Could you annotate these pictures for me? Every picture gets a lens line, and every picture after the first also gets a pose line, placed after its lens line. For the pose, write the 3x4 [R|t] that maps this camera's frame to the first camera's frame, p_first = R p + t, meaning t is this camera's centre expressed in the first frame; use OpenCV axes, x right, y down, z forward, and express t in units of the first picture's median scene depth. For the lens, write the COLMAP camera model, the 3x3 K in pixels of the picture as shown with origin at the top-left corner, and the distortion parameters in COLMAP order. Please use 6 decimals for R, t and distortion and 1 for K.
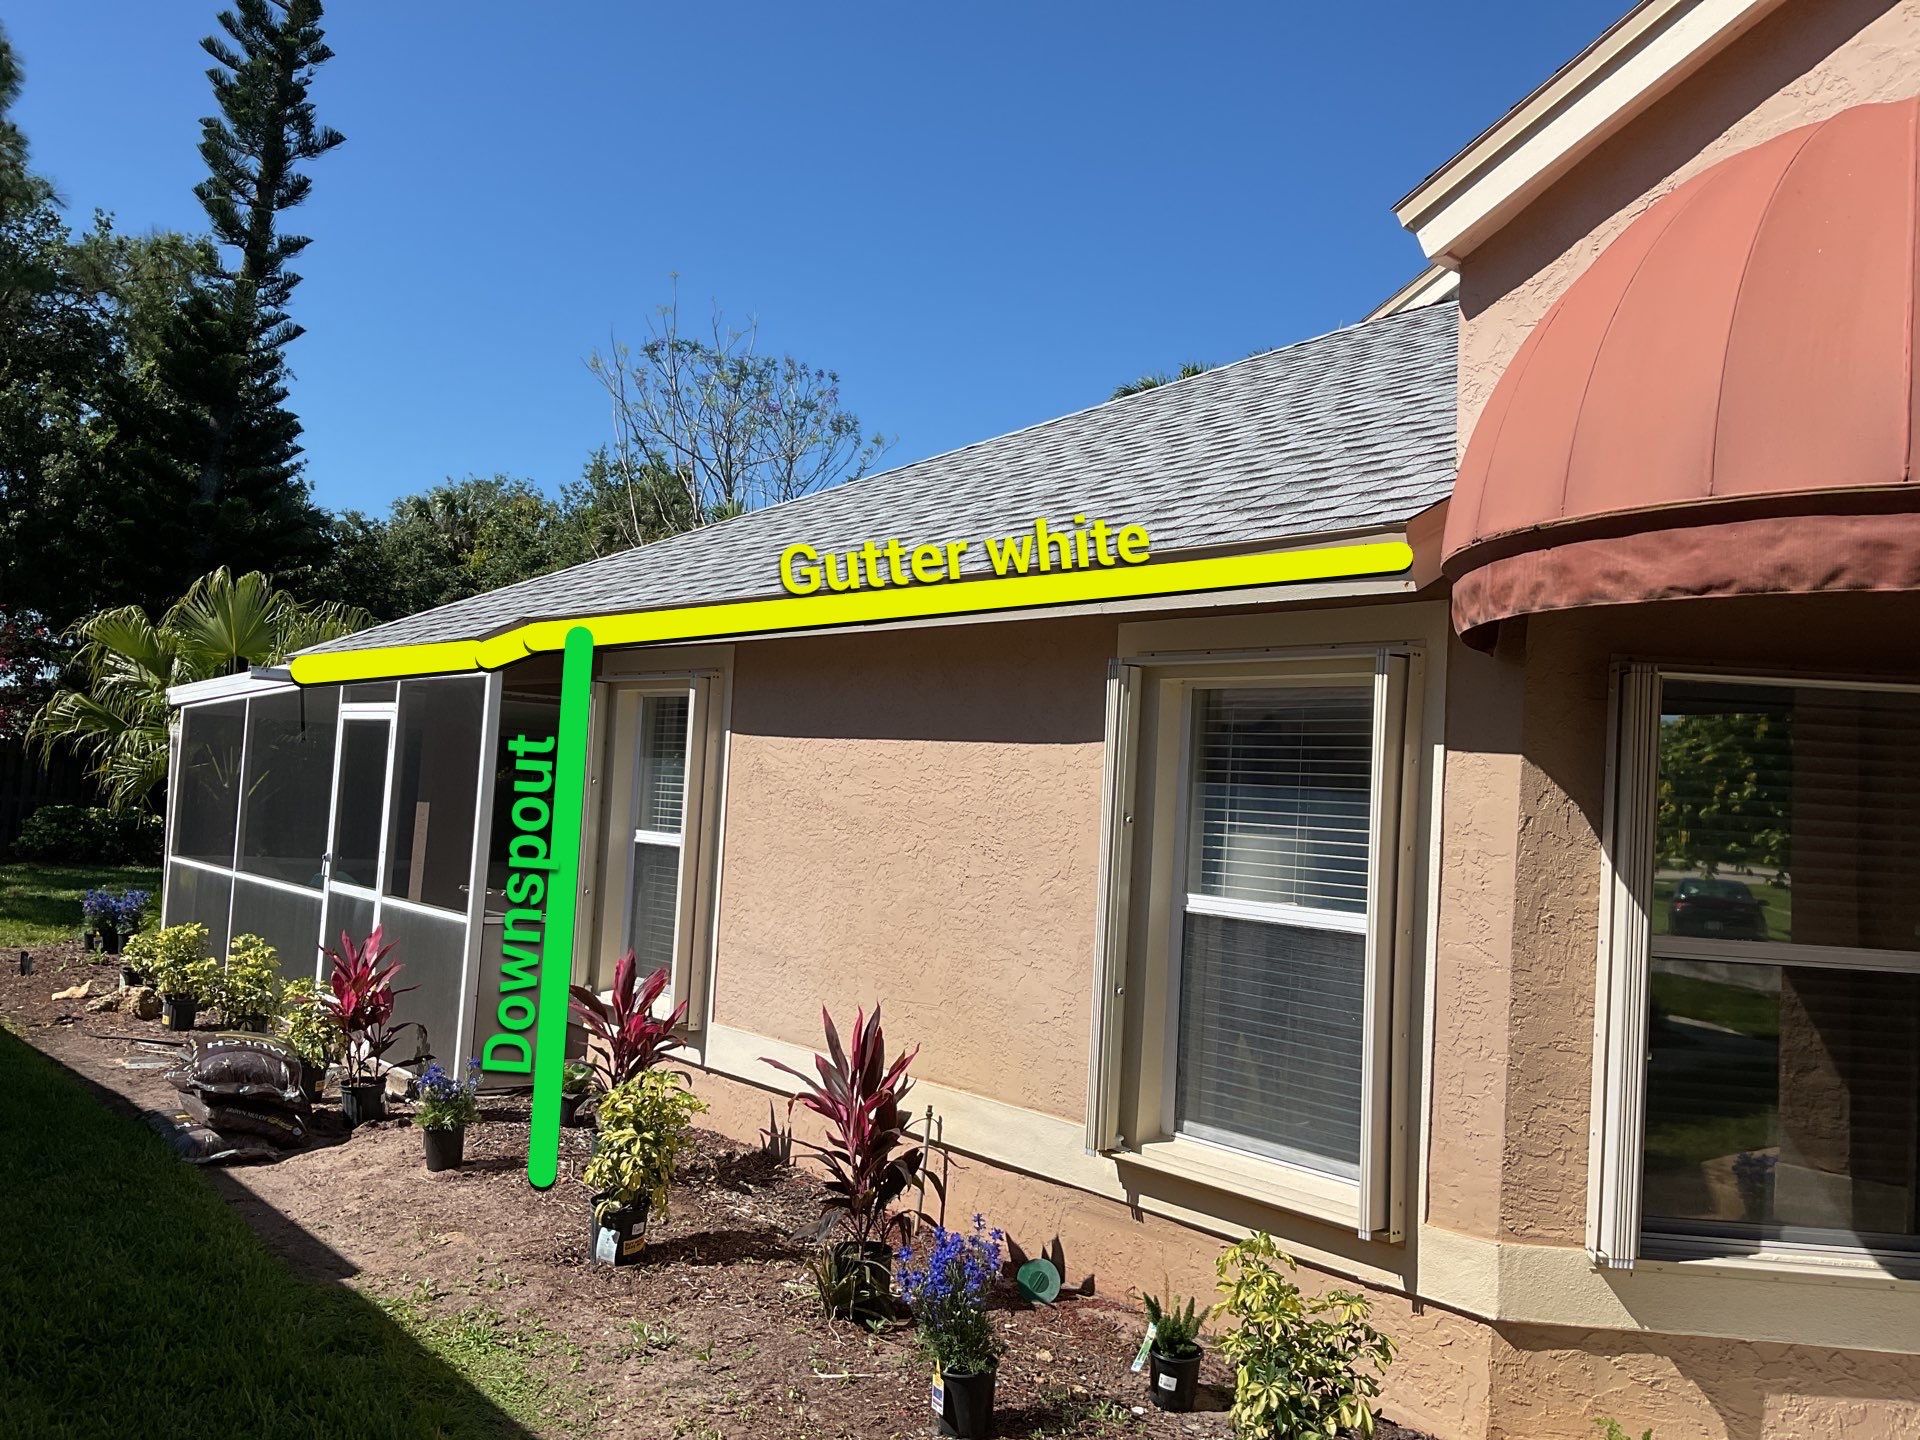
lens RADIAL K [[1599.5, 0, 960.0], [0, 1599.5, 720.0], [0, 0, 1]] dist [0.108559, -0.239838]
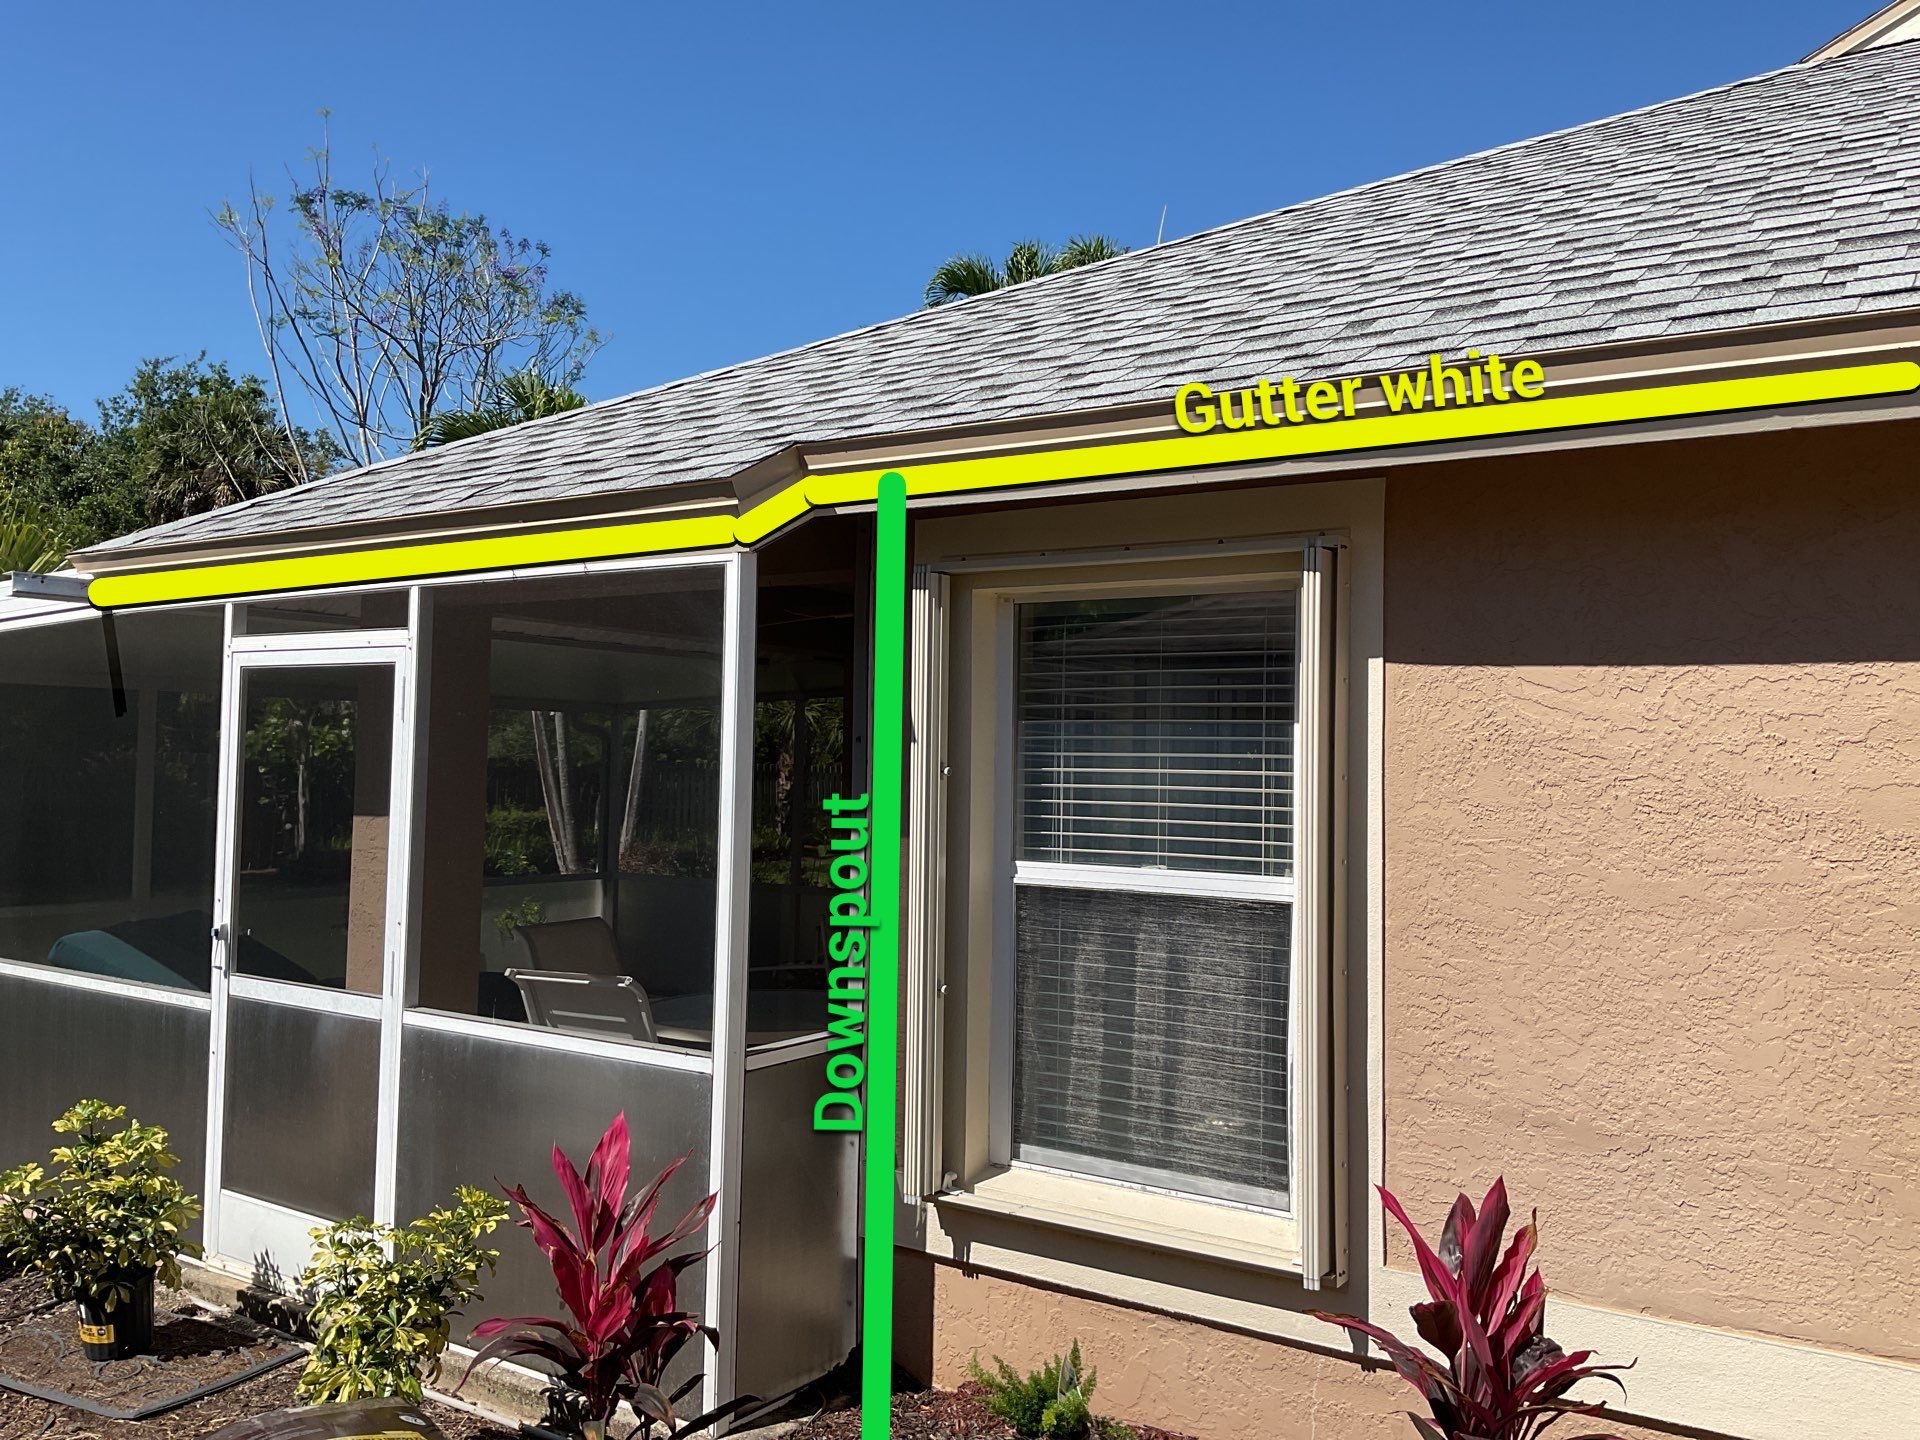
lens RADIAL K [[1640.8, 0, 864.3], [0, 1640.8, 671.1], [0, 0, 1]] dist [0.065196, -0.144249]
pose [[0.969542, -0.021828, 0.243950, -0.312370], [0.023409, 0.999720, -0.003584, 0.006620], [-0.243804, 0.009186, 0.969781, 0.417704]]
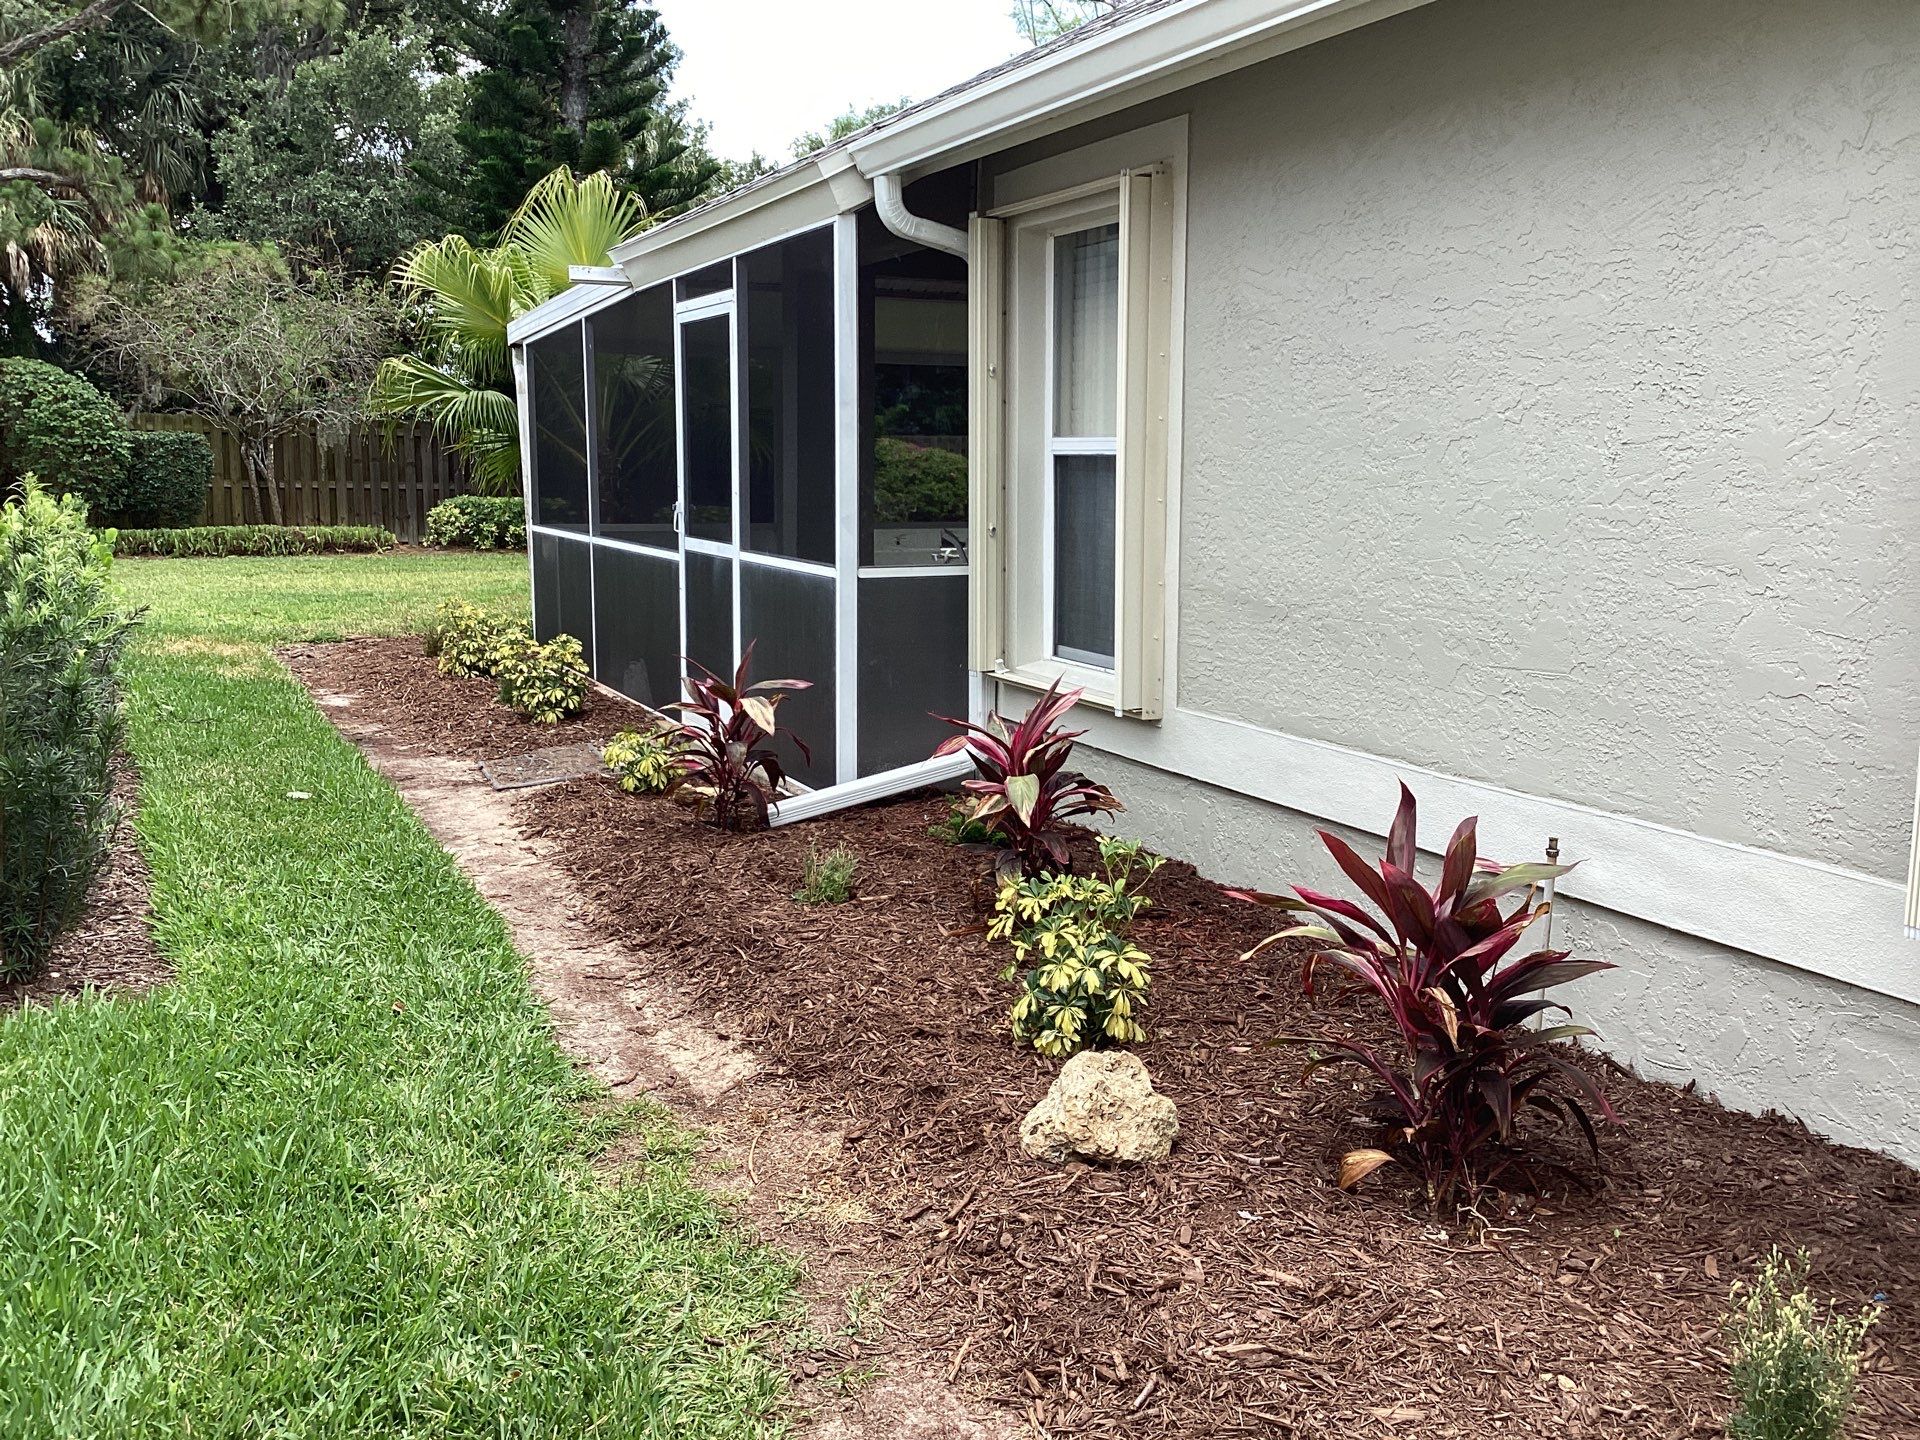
lens RADIAL K [[1746.7, 0, 937.0], [0, 1746.7, 719.9], [0, 0, 1]] dist [0.096807, -0.166386]
pose [[0.960078, -0.011138, -0.279510, -0.033892], [0.062939, 0.982188, 0.177049, 0.042597], [0.272559, -0.187573, 0.943678, 0.208267]]
